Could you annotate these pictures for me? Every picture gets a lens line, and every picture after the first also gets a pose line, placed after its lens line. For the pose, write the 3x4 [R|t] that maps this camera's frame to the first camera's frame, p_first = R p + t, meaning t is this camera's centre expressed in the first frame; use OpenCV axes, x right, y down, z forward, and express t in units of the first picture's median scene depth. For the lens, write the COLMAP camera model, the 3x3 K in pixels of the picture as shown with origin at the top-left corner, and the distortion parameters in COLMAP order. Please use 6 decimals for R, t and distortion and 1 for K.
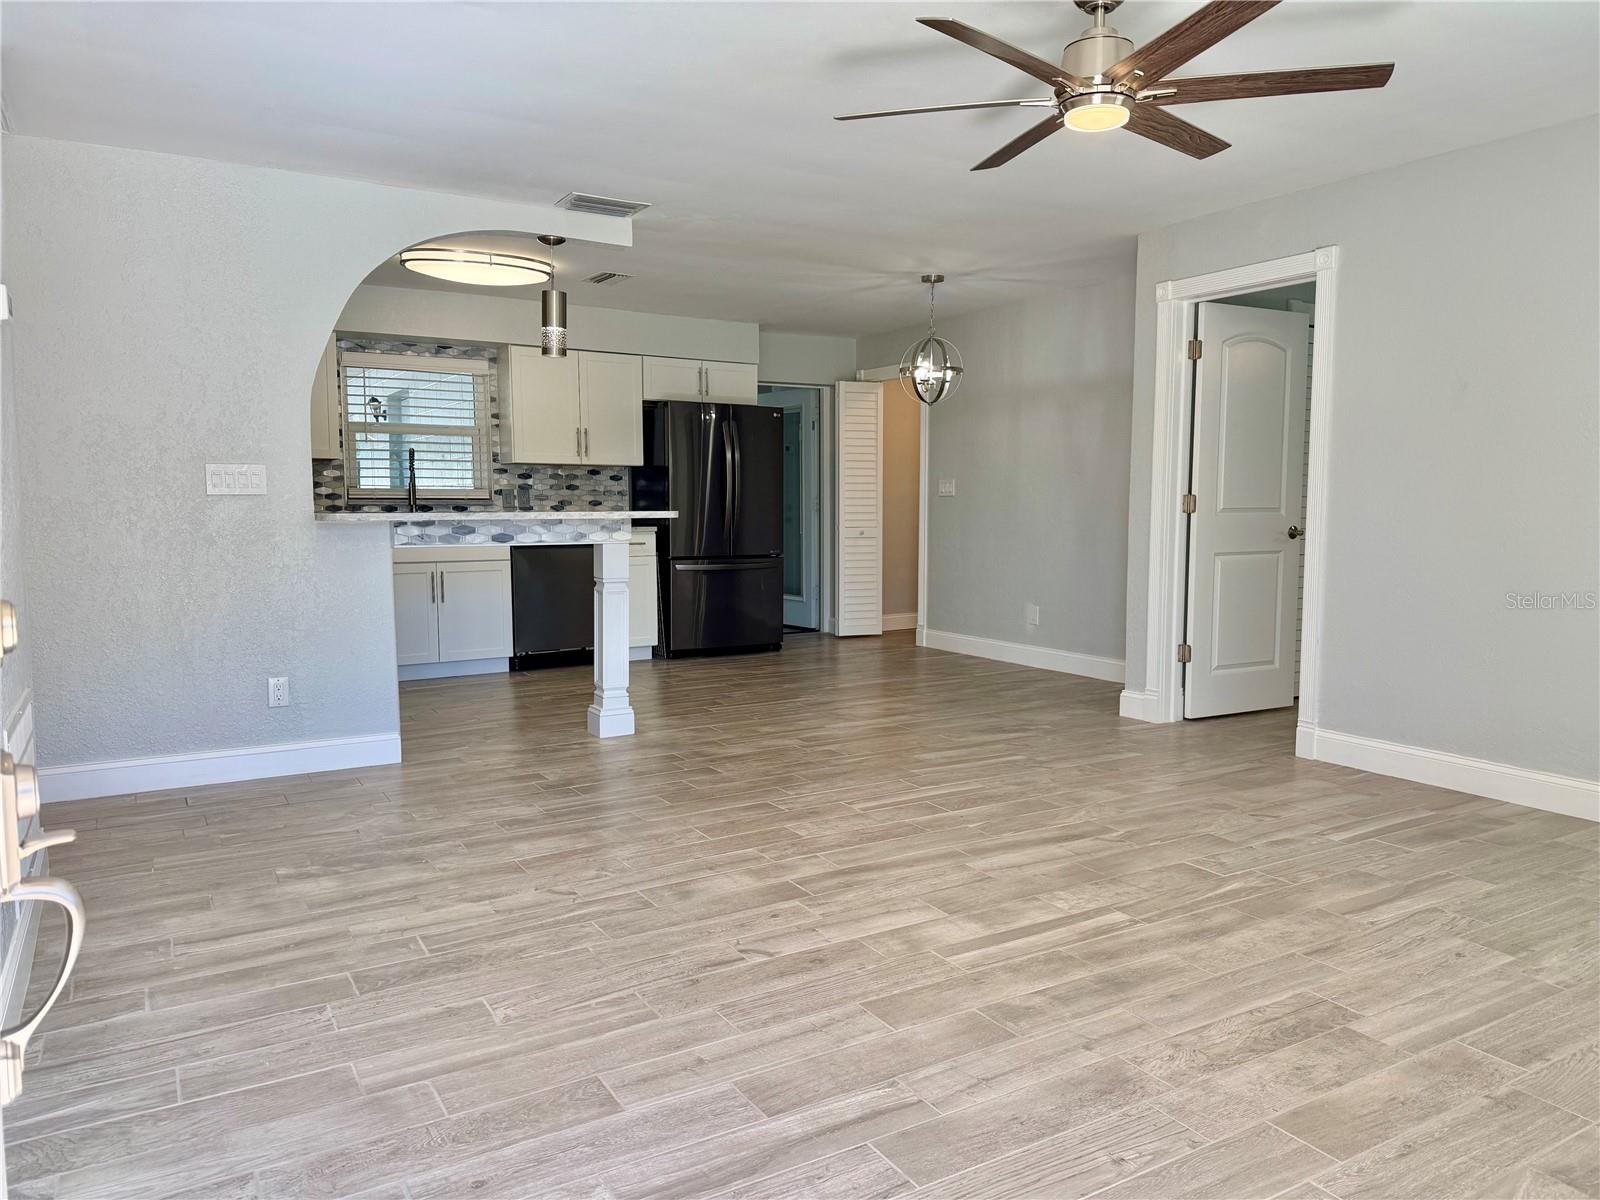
lens RADIAL K [[1098.0, 0, 800.7], [0, 1098.0, 604.1], [0, 0, 1]] dist [0.098879, -0.063910]
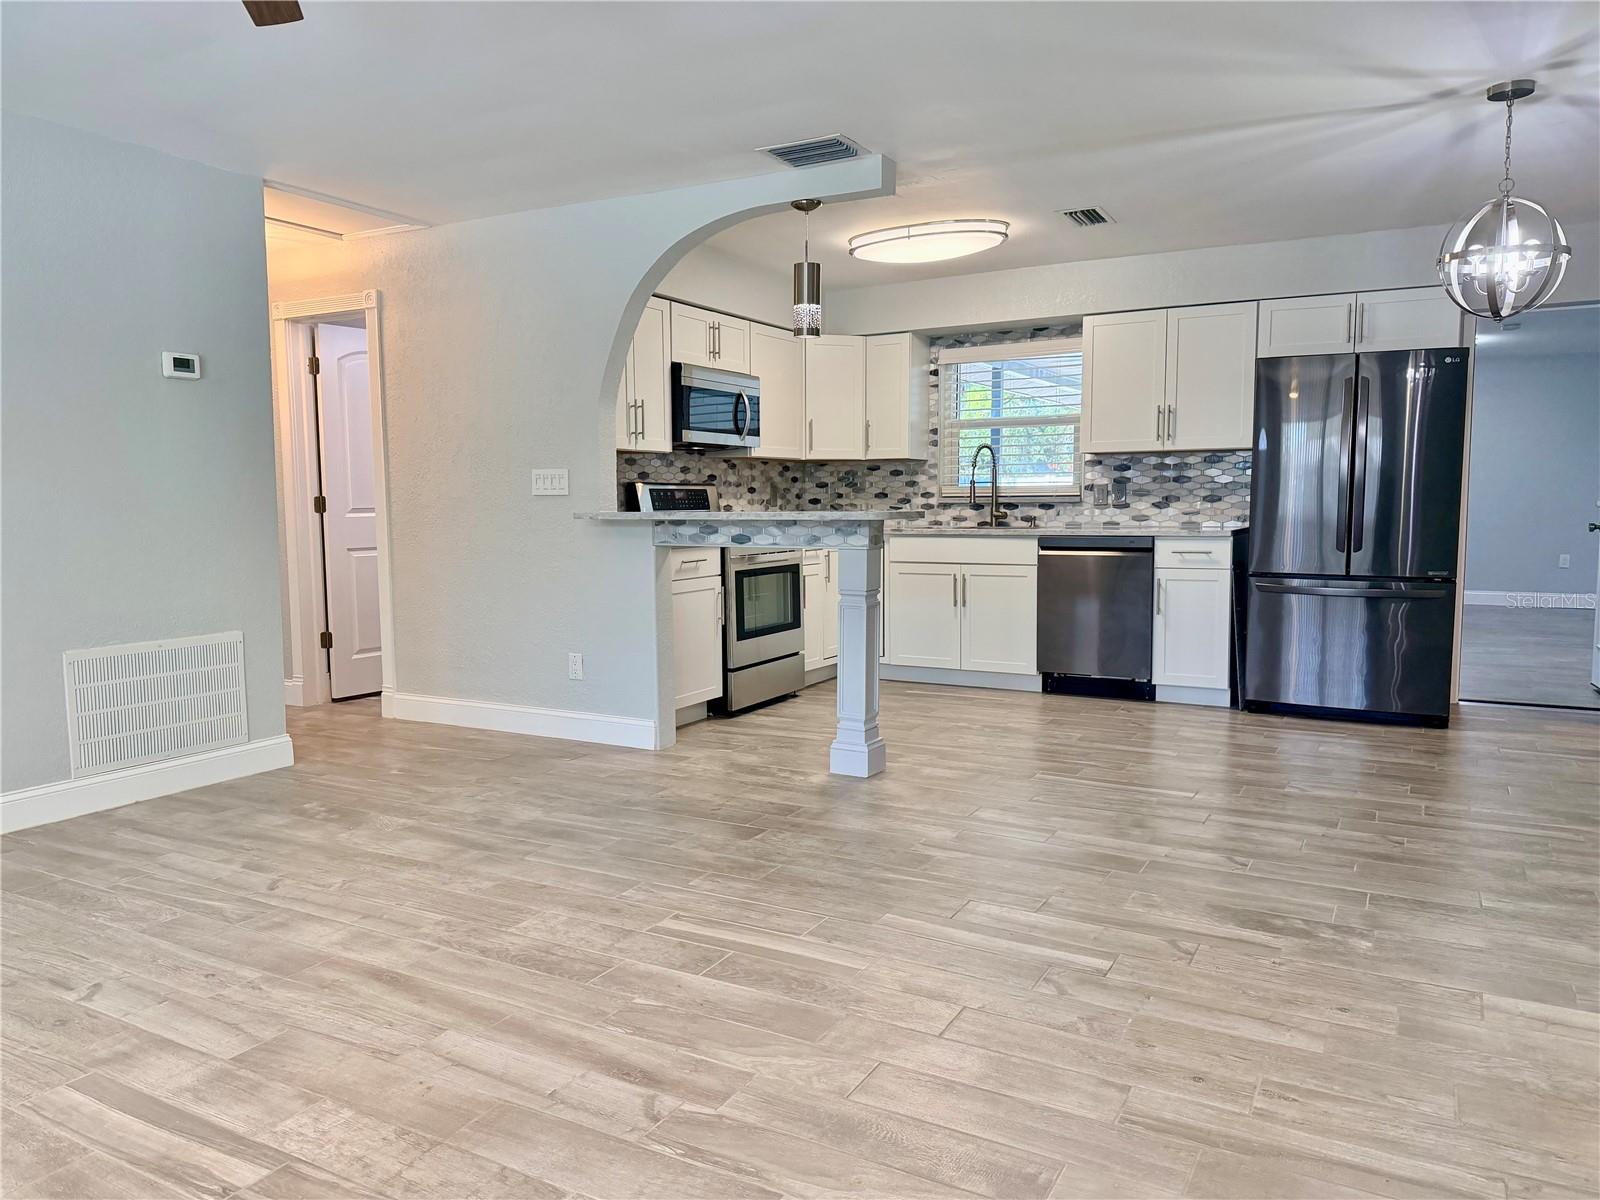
lens RADIAL K [[1118.5, 0, 797.9], [0, 1118.5, 601.1], [0, 0, 1]] dist [0.079593, -0.089704]
pose [[0.499299, 0.076992, -0.863002, 0.750077], [-0.076052, 0.996094, 0.044865, -0.069311], [0.863086, 0.043232, 0.503204, 0.729049]]
